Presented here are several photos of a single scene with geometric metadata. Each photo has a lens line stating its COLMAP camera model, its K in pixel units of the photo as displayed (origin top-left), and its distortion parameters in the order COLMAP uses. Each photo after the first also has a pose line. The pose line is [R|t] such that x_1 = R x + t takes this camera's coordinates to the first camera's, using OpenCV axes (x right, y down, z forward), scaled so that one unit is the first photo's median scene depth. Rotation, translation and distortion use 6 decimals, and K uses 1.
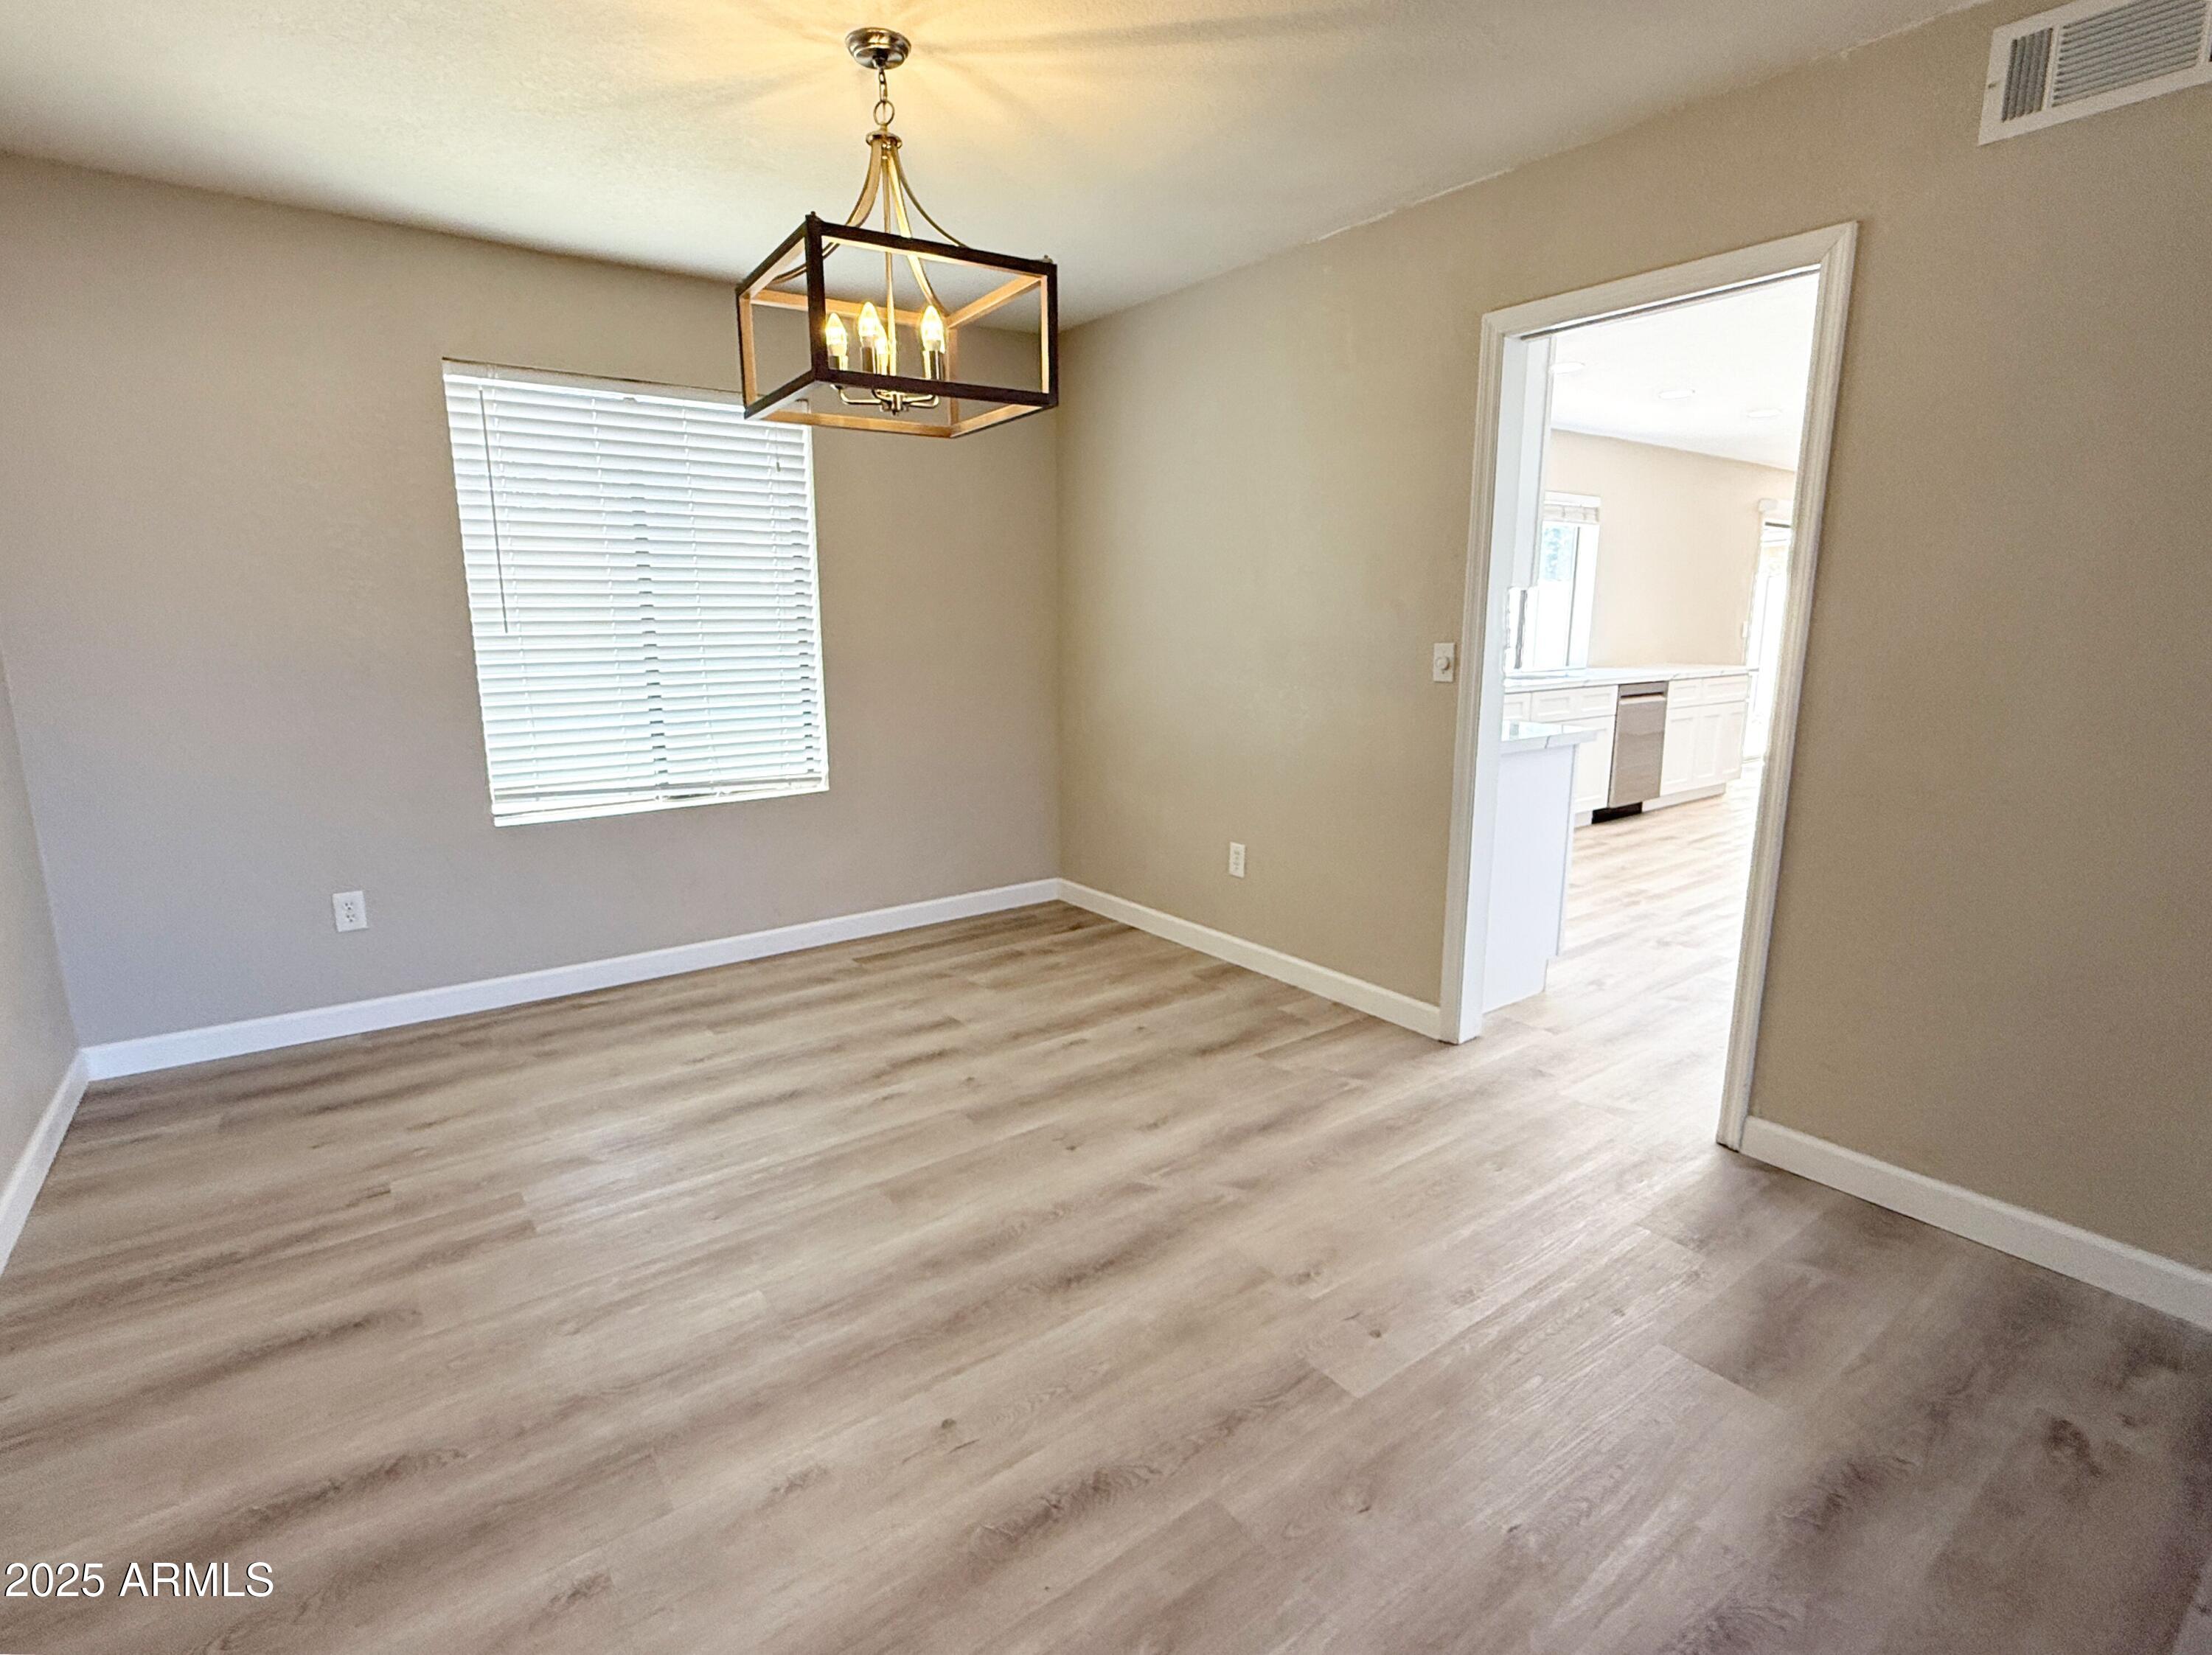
lens RADIAL K [[1087.1, 0, 1104.7], [0, 1087.1, 836.7], [0, 0, 1]] dist [-0.000609, -0.000240]
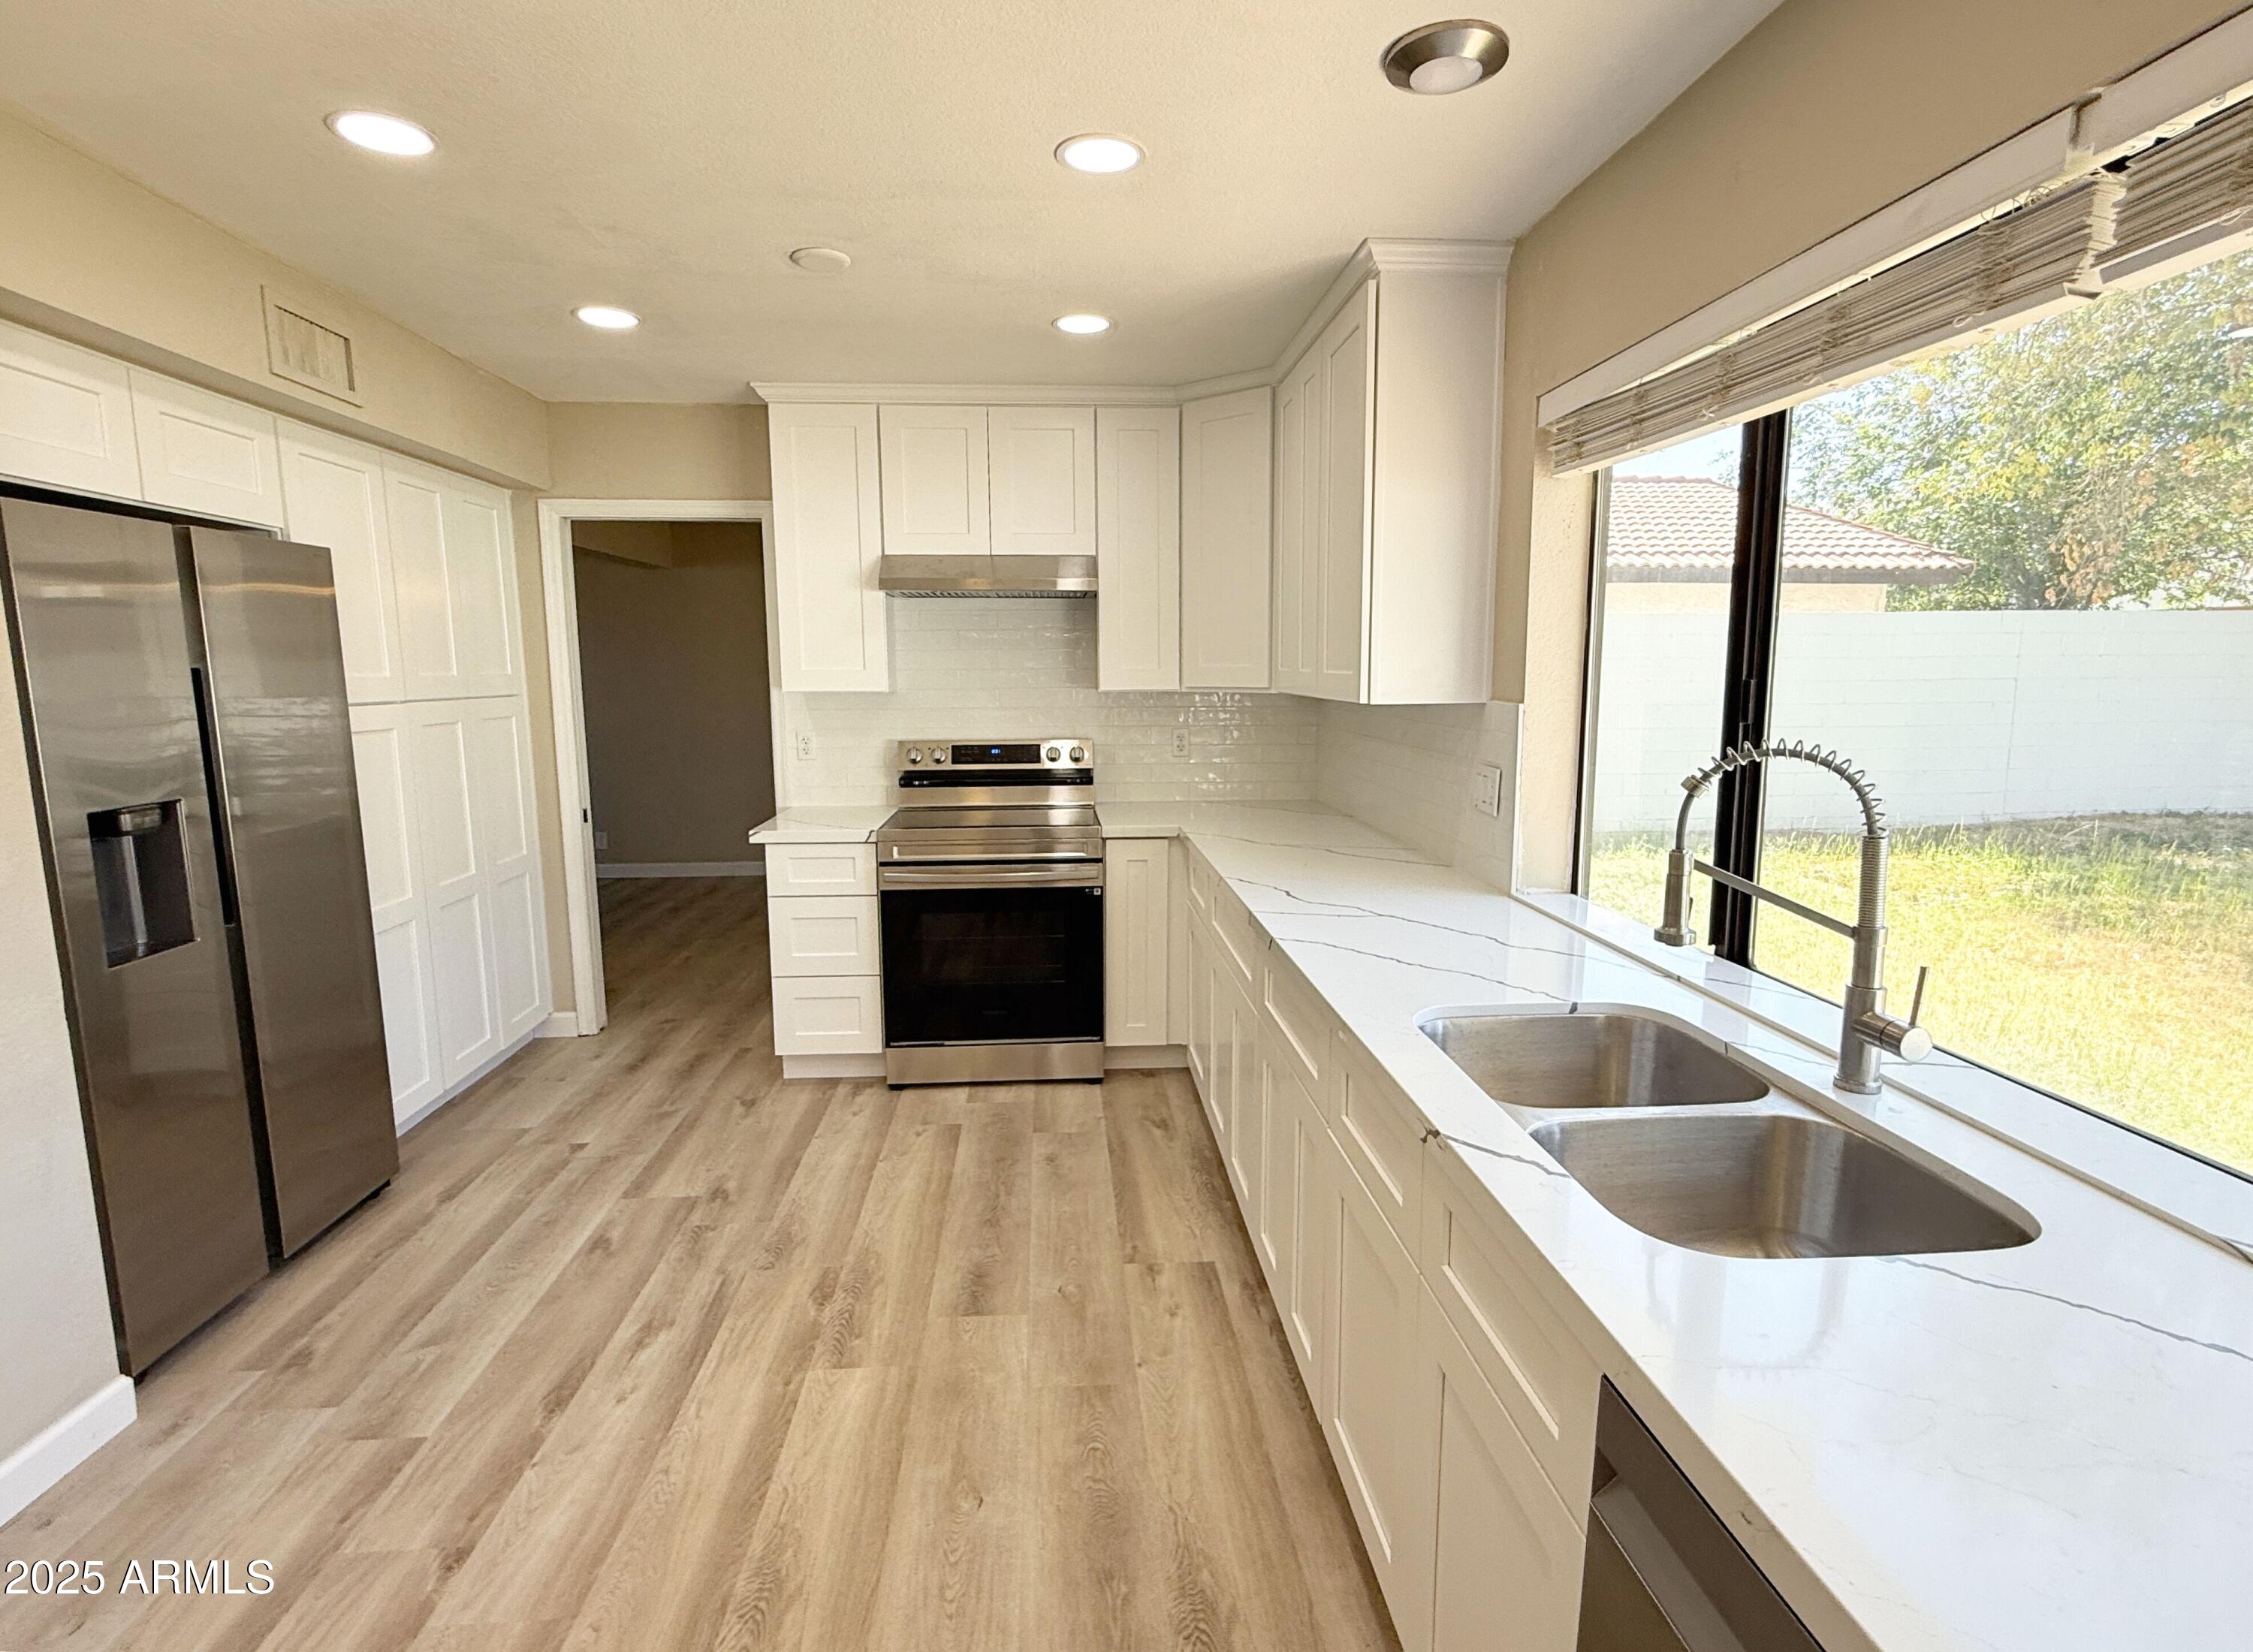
lens RADIAL K [[1091.6, 0, 1122.4], [0, 1091.6, 820.2], [0, 0, 1]] dist [0.000361, -0.000507]
pose [[-0.541552, 0.123372, -0.831565, 0.897647], [-0.163424, 0.954852, 0.248092, -0.339392], [0.824630, 0.270252, -0.496940, 1.447988]]
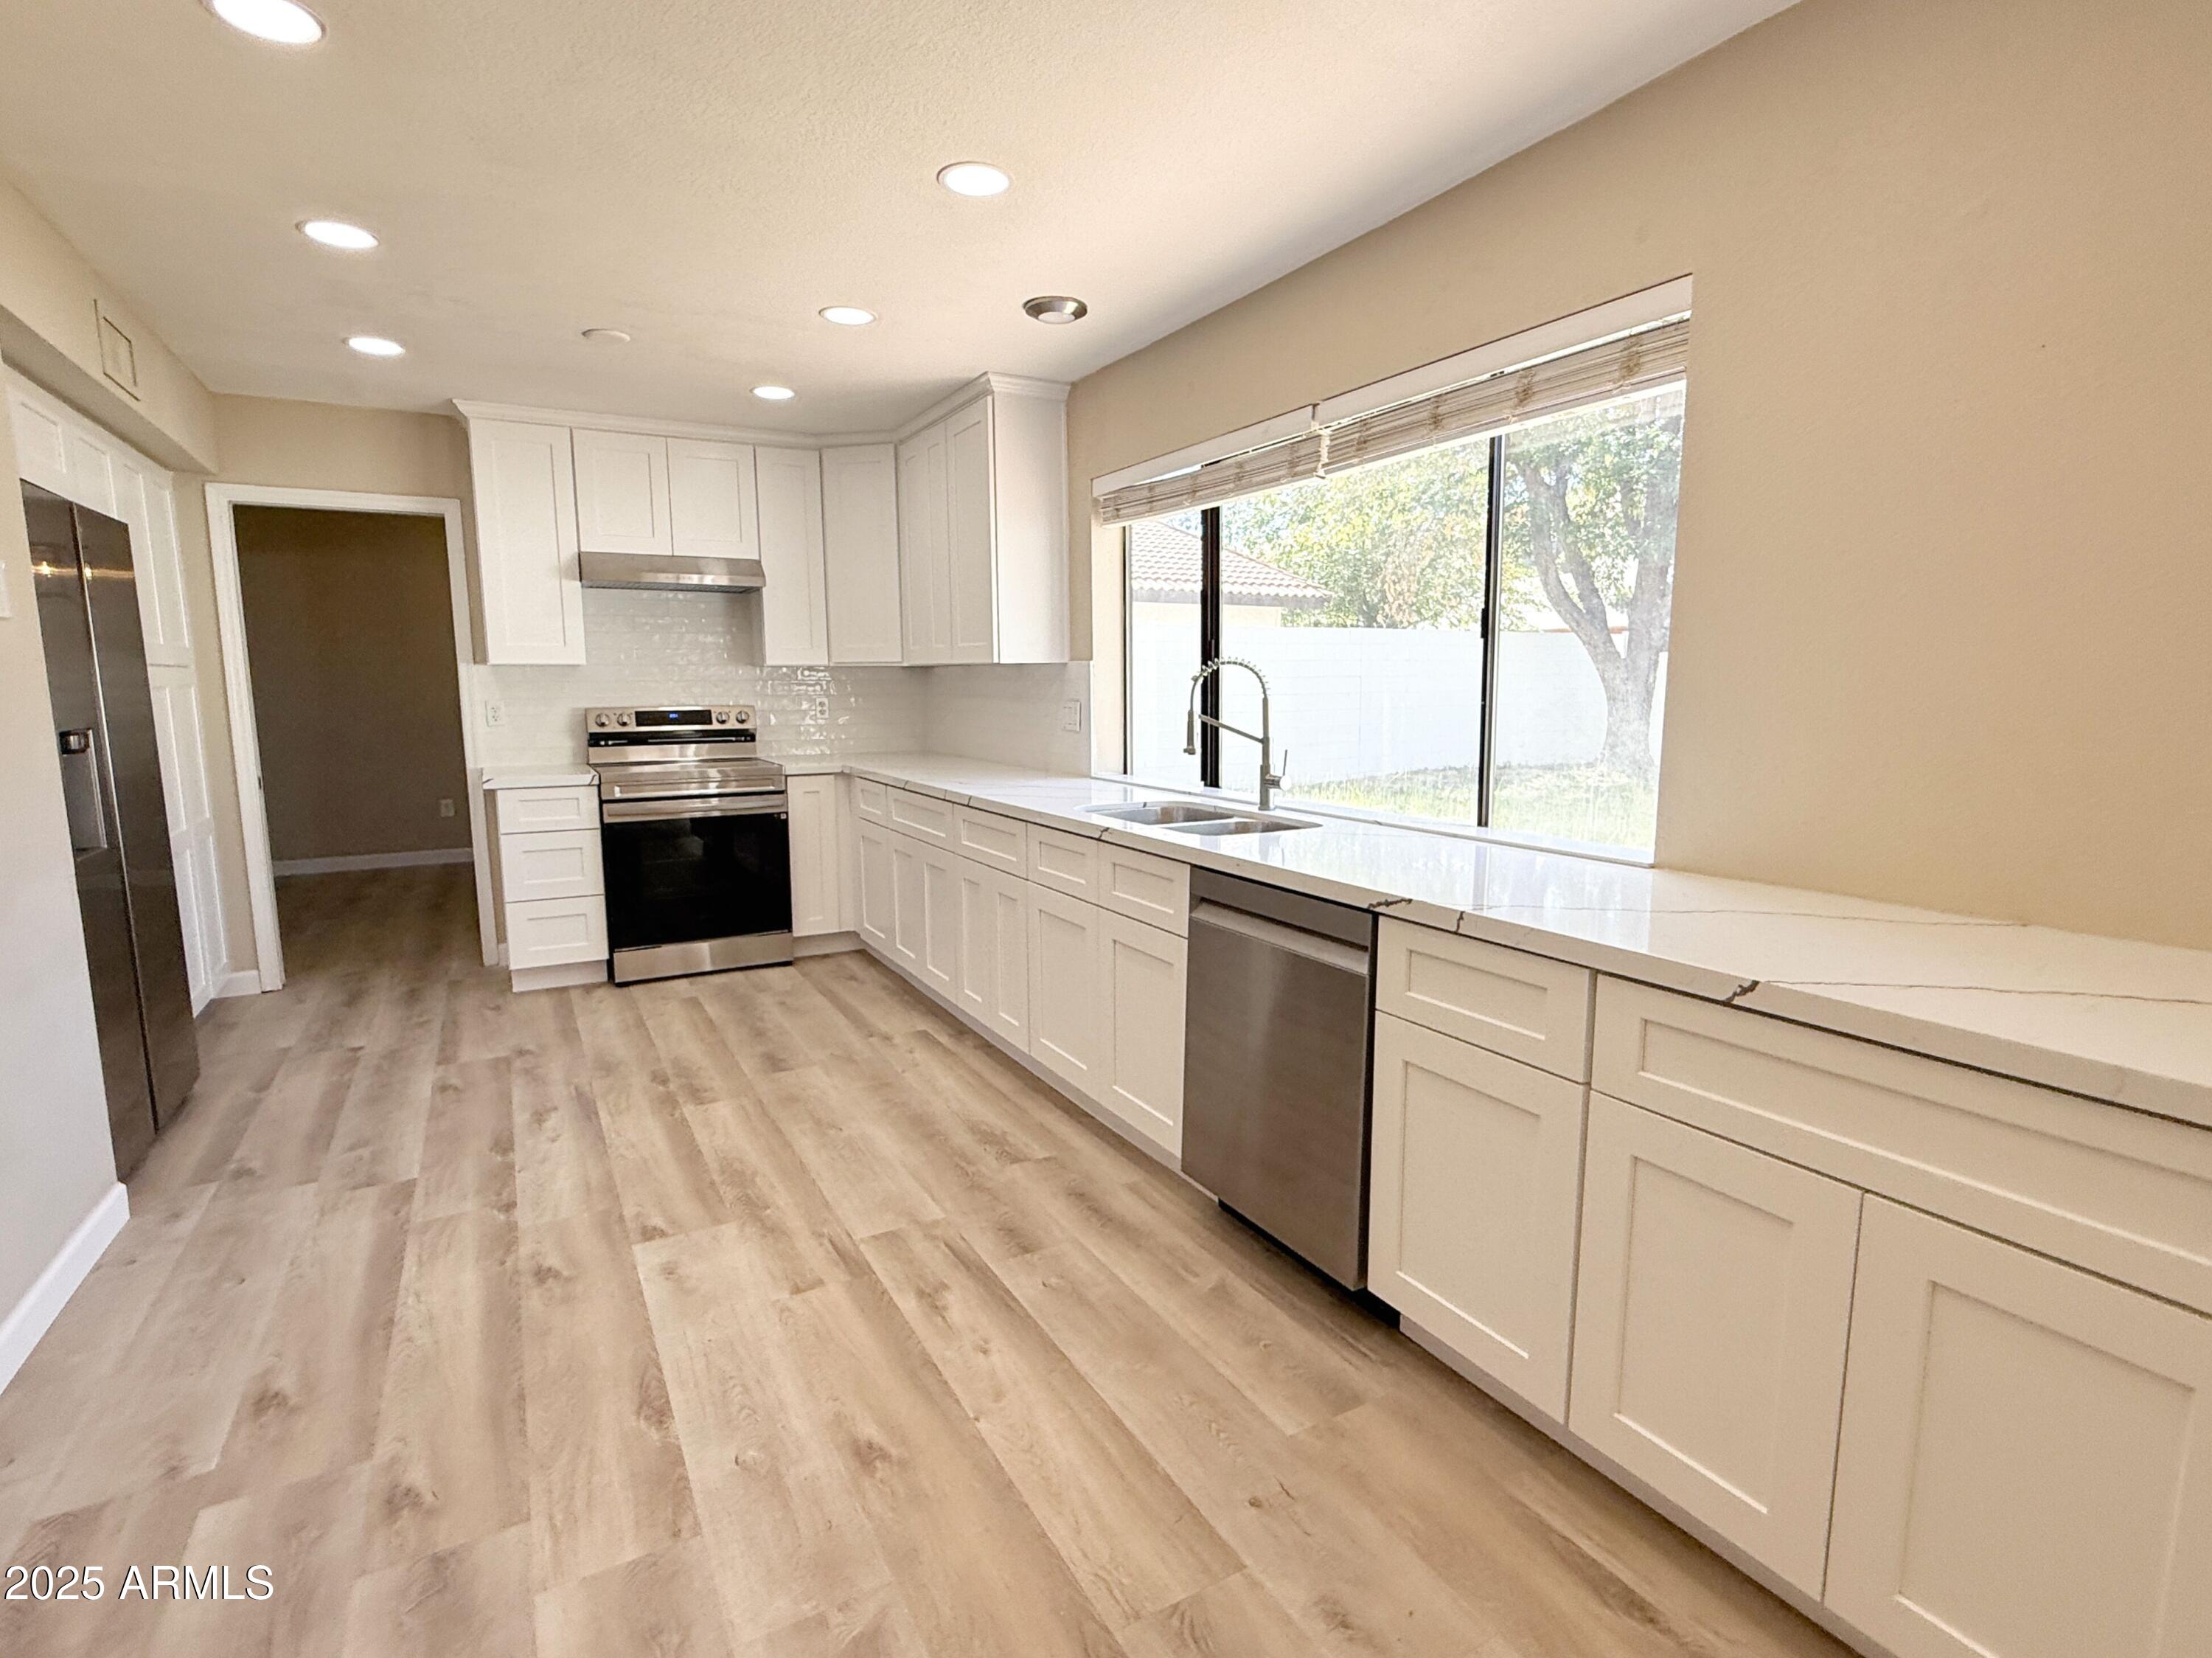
lens RADIAL K [[1084.9, 0, 1106.0], [0, 1084.9, 829.0], [0, 0, 1]] dist [-0.003707, -0.000323]
pose [[-0.131603, 0.140813, -0.981250, 1.250033], [-0.194984, 0.966846, 0.164897, -0.306971], [0.971937, 0.213029, -0.099784, 1.458423]]
